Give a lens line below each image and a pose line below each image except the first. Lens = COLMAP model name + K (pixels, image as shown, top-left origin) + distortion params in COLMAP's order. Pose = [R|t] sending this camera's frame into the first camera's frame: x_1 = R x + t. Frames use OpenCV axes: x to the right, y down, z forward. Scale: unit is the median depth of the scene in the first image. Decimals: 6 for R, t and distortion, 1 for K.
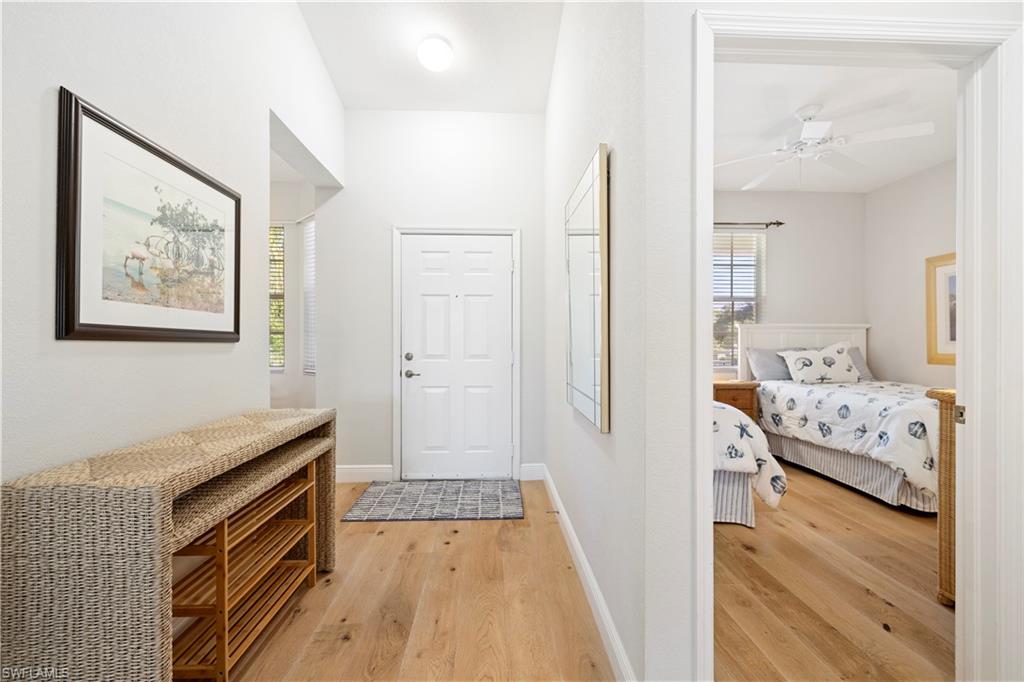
lens RADIAL K [[436.4, 0, 513.6], [0, 436.4, 342.3], [0, 0, 1]] dist [0.001272, 0.000055]
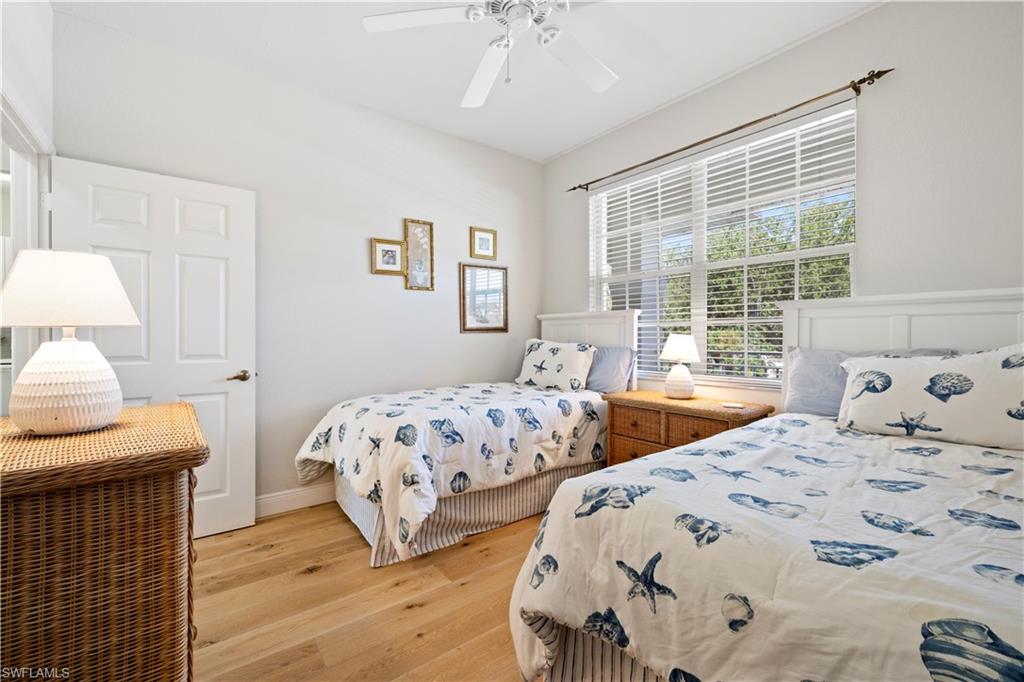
lens RADIAL K [[436.4, 0, 516.1], [0, 436.4, 331.4], [0, 0, 1]] dist [0.001272, 0.000055]
pose [[0.571195, 0.002140, -0.820811, 0.827964], [0.011278, 0.999882, 0.010456, -0.014105], [0.820737, -0.015230, 0.571103, 0.456947]]
